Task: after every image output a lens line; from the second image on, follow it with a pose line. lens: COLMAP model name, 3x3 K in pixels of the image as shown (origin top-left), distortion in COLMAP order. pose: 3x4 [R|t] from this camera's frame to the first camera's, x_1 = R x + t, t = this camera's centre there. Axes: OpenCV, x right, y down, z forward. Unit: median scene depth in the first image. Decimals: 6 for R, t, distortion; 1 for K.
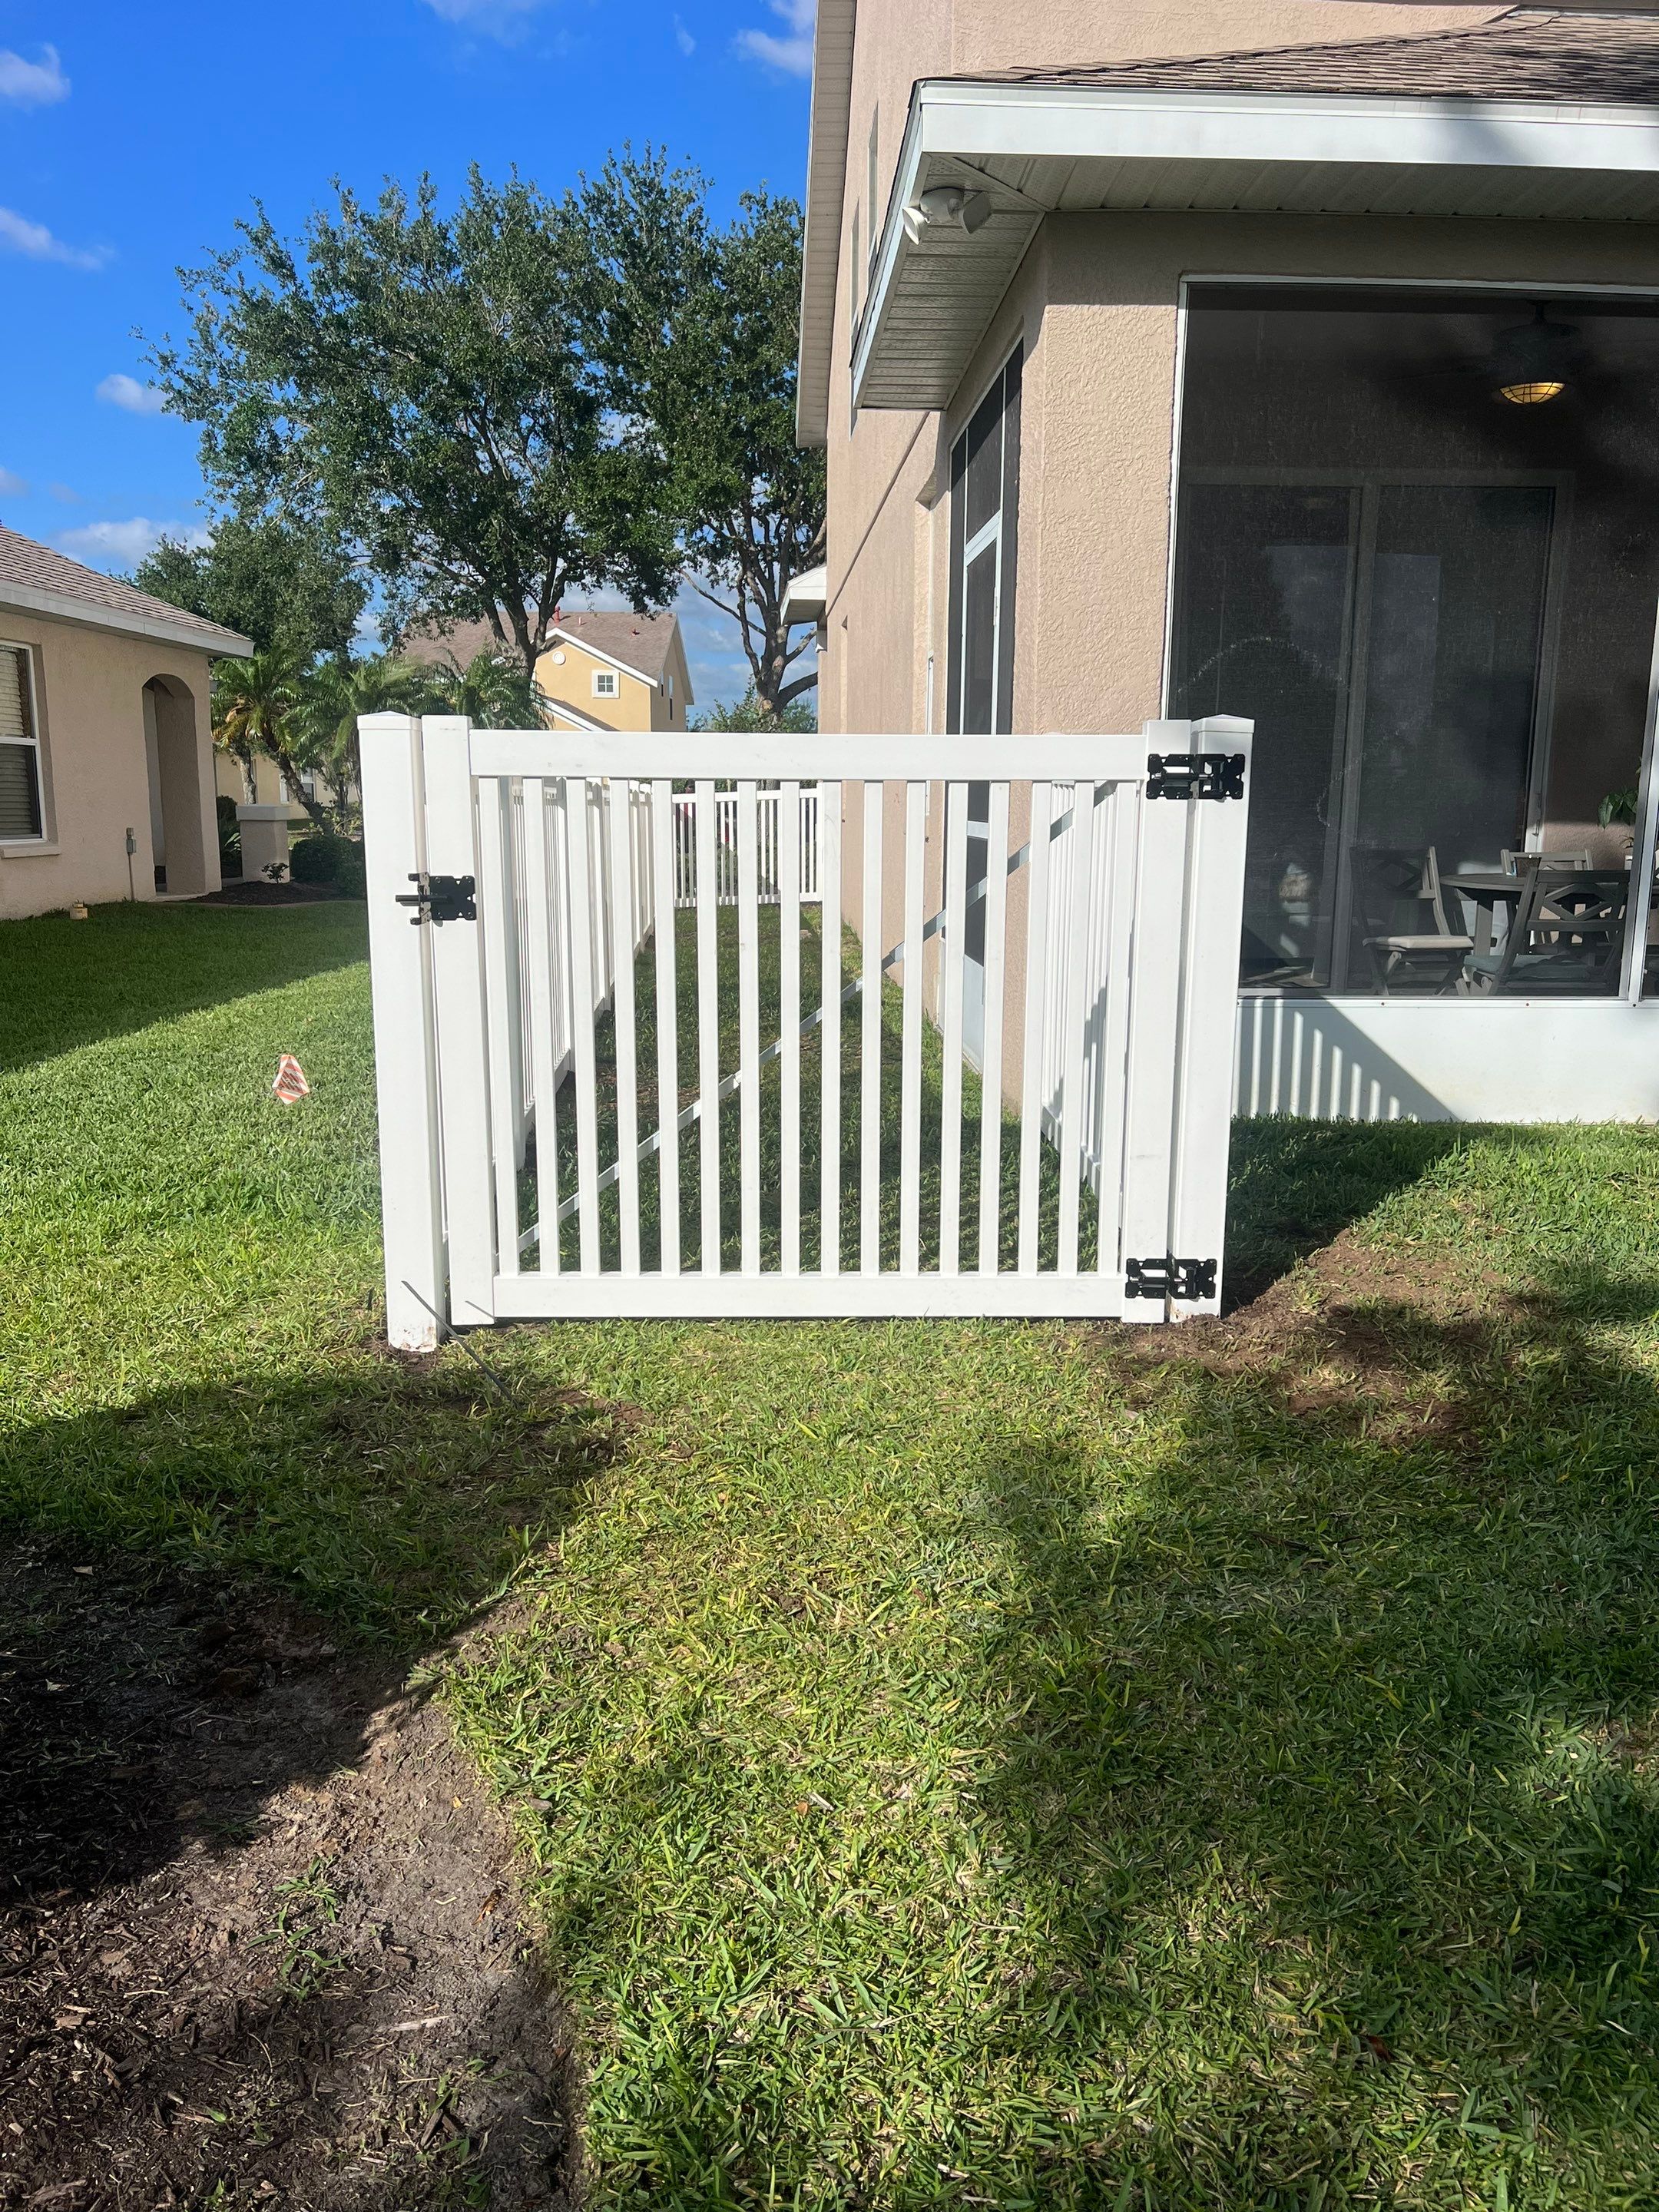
lens RADIAL K [[1593.7, 0, 829.5], [0, 1593.7, 1106.0], [0, 0, 1]] dist [0.022133, -0.026891]
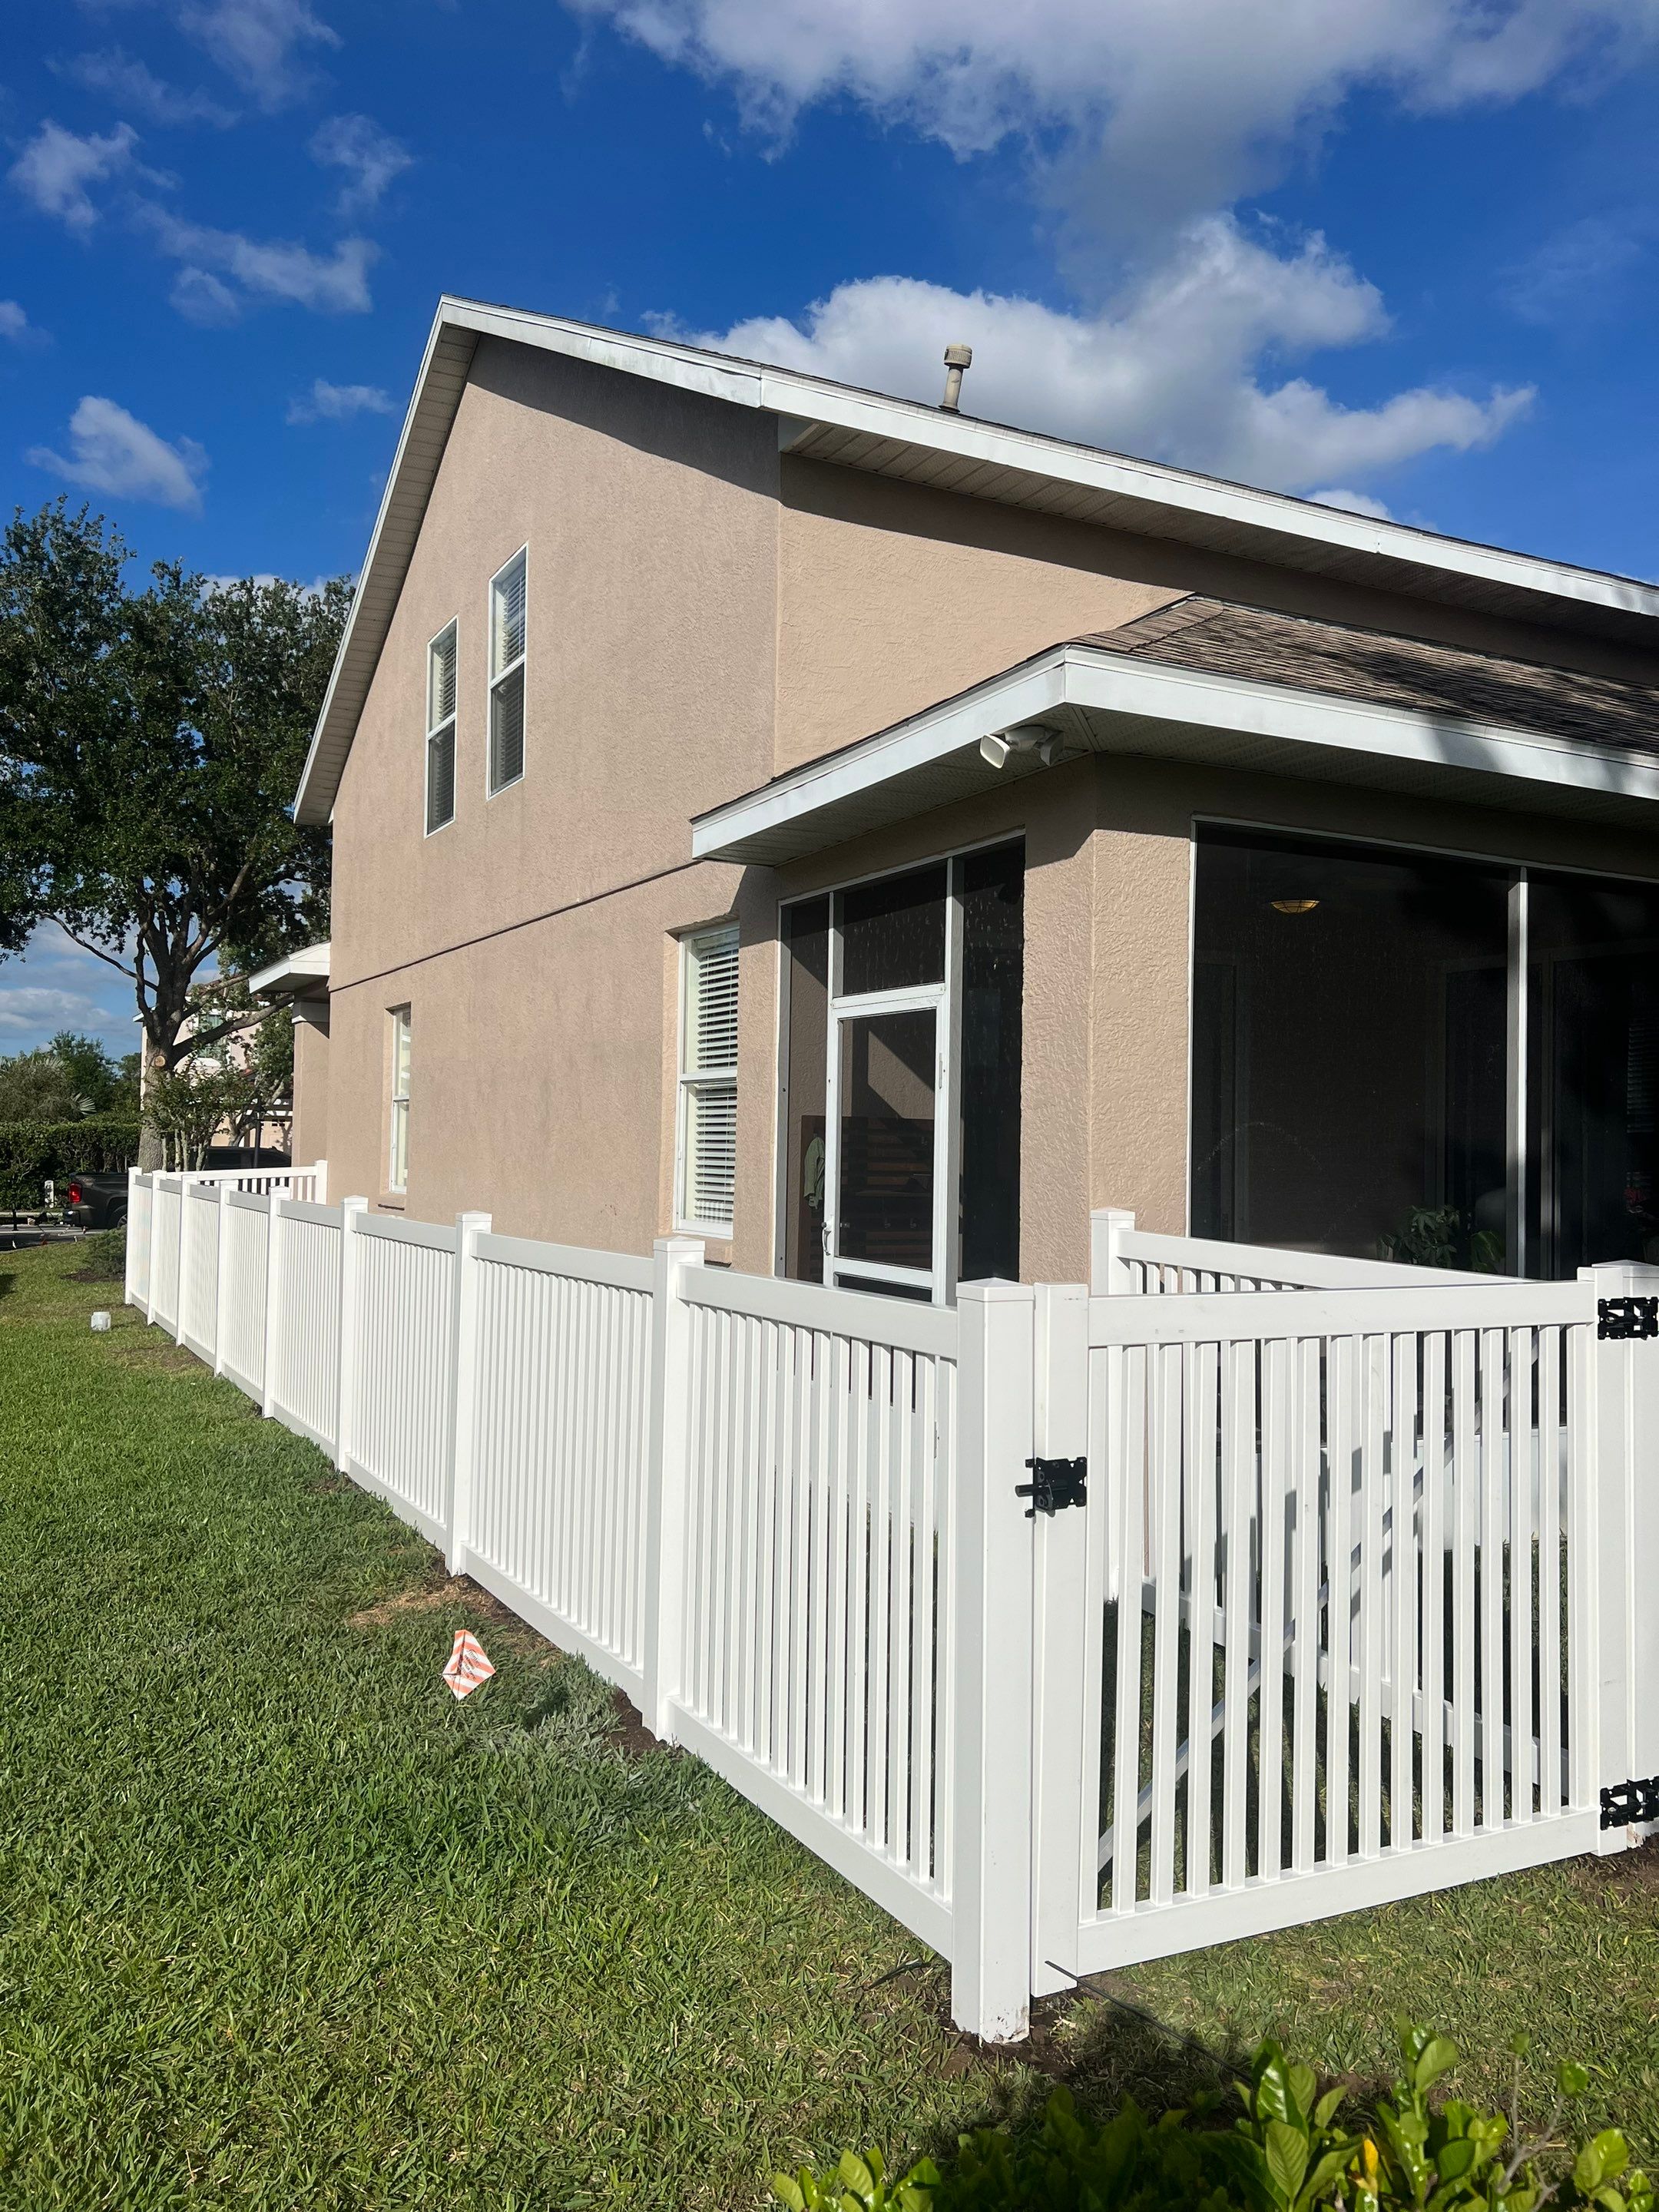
lens RADIAL K [[1592.7, 0, 829.5], [0, 1592.7, 1106.0], [0, 0, 1]] dist [0.025746, 0.000981]
pose [[0.912162, 0.018291, 0.409422, -0.095815], [0.069173, 0.977800, -0.197796, -0.022325], [-0.403950, 0.208743, 0.890646, 0.027945]]
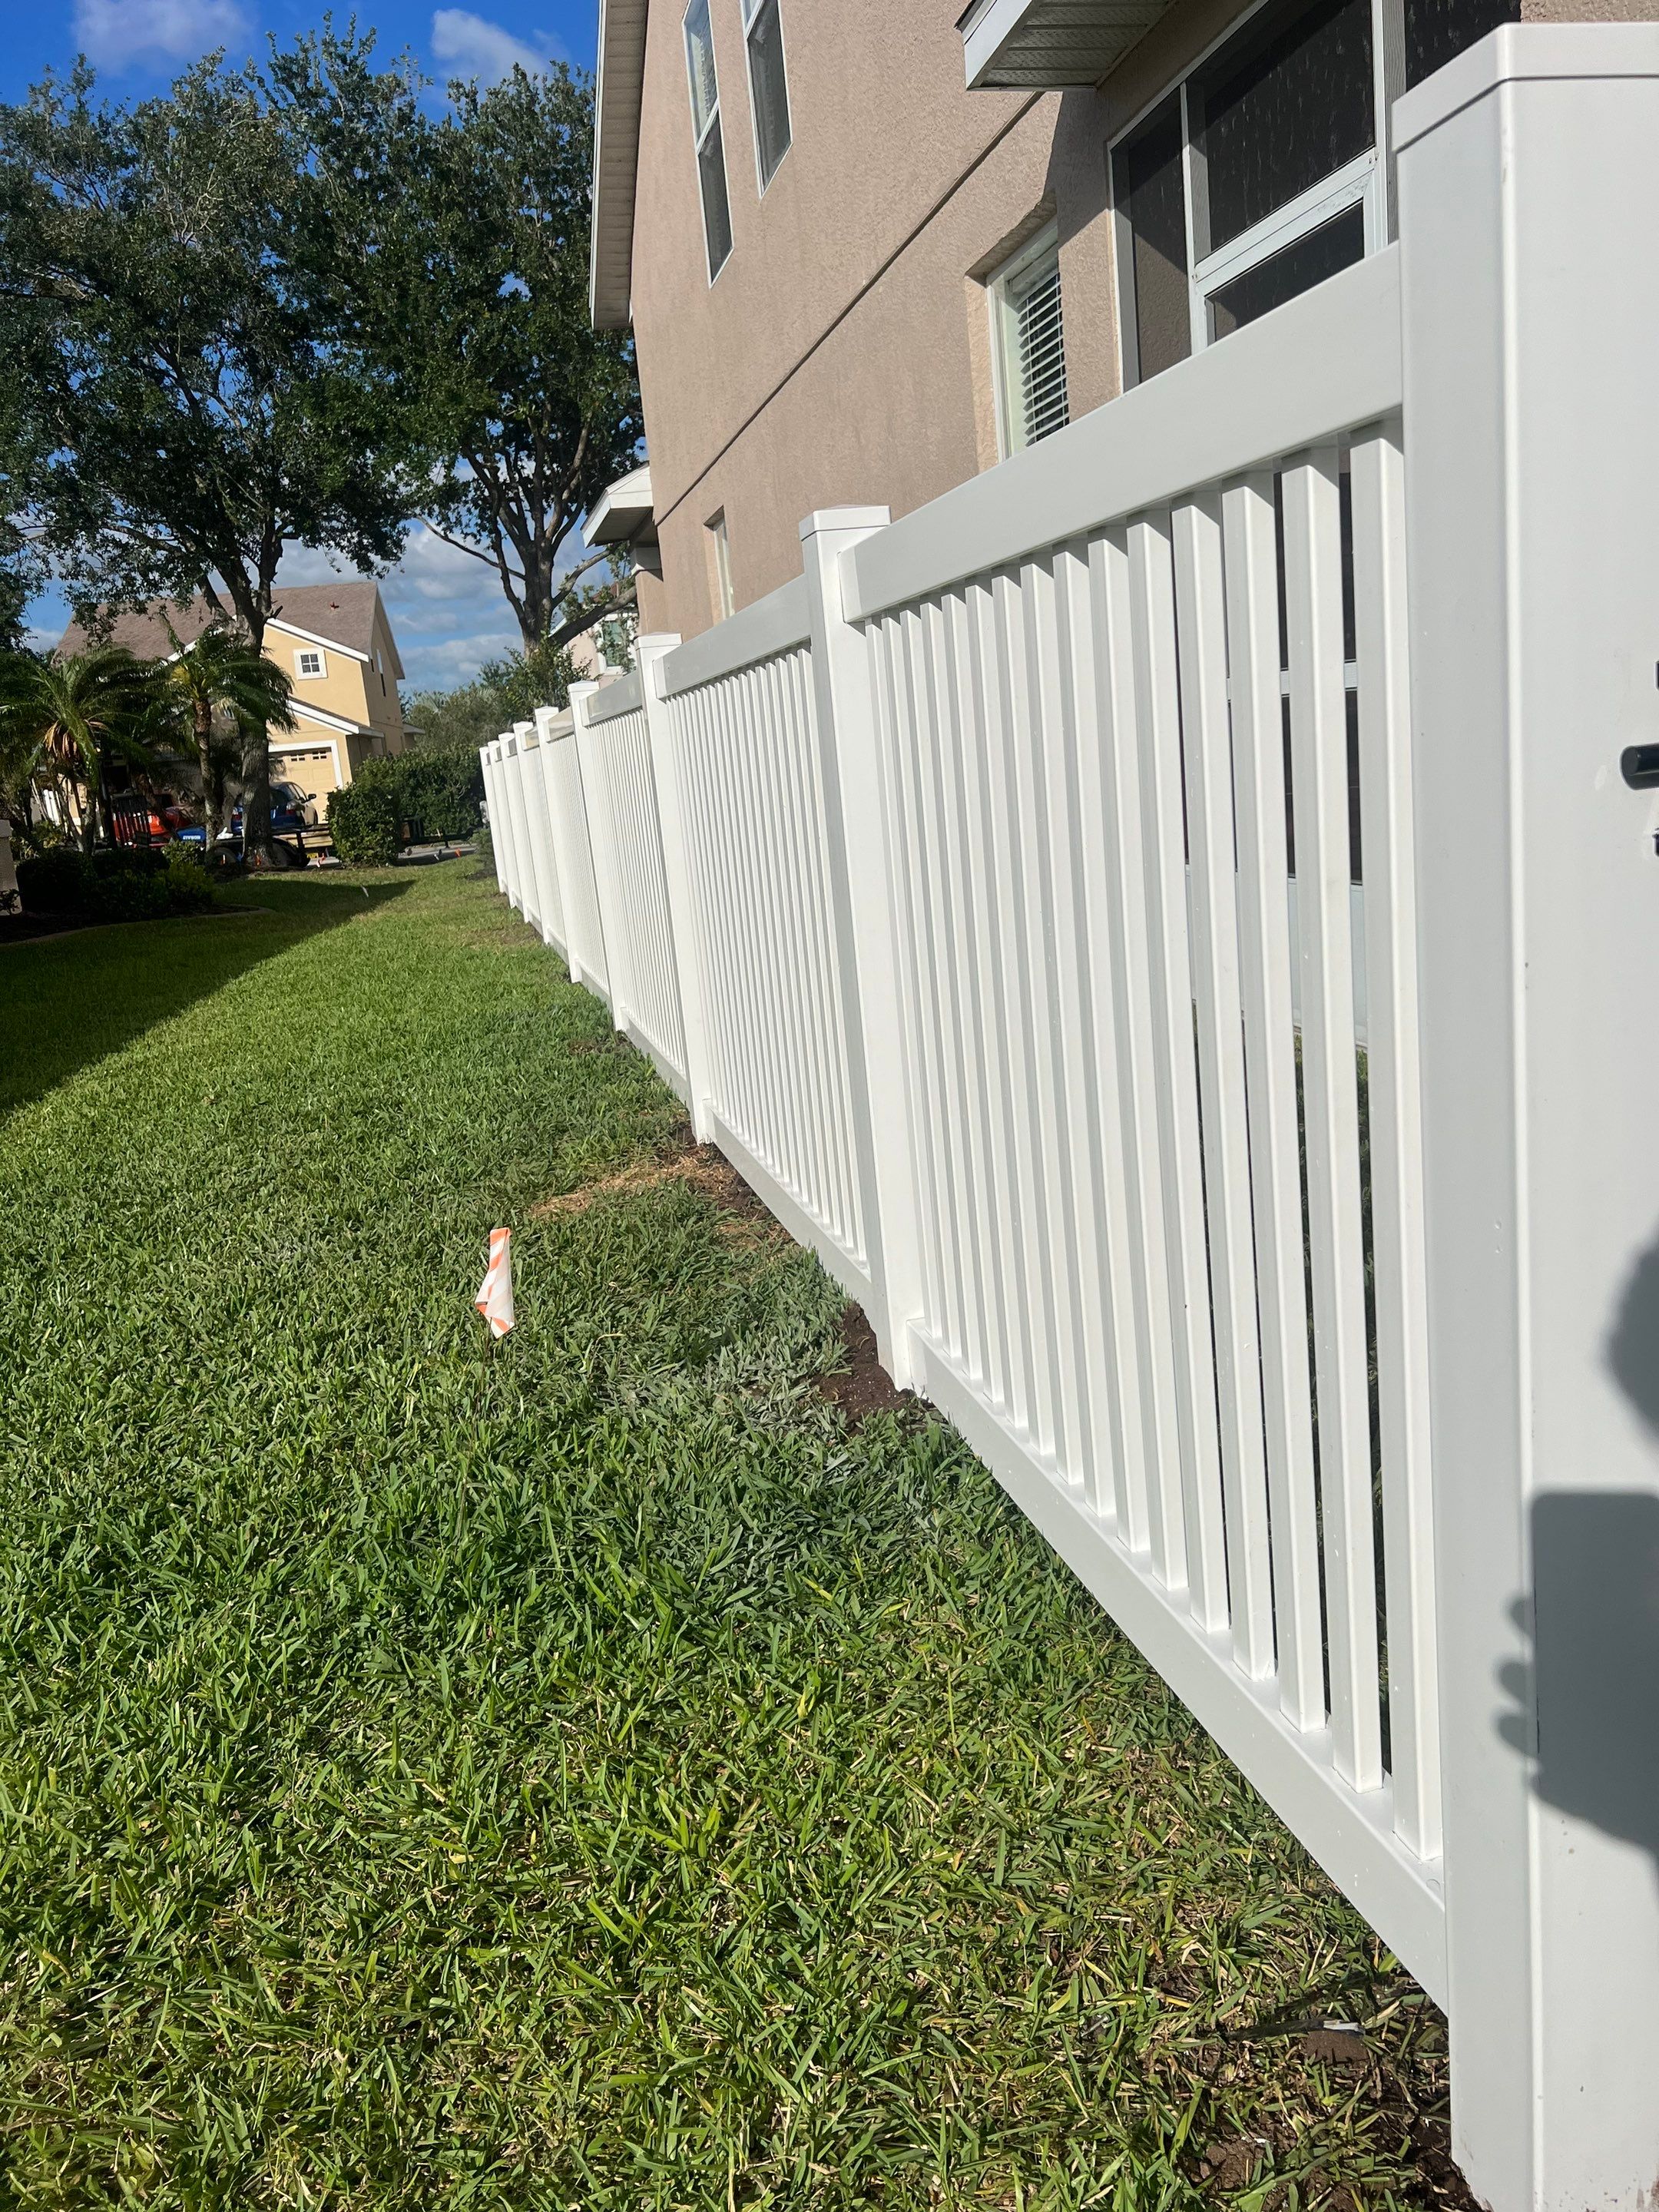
lens RADIAL K [[1635.4, 0, 824.3], [0, 1635.4, 1043.6], [0, 0, 1]] dist [0.108785, -0.147863]
pose [[0.981414, -0.131592, 0.139681, -0.058506], [0.133664, 0.991011, -0.005514, -0.013105], [-0.137700, 0.024082, 0.990181, 0.097437]]
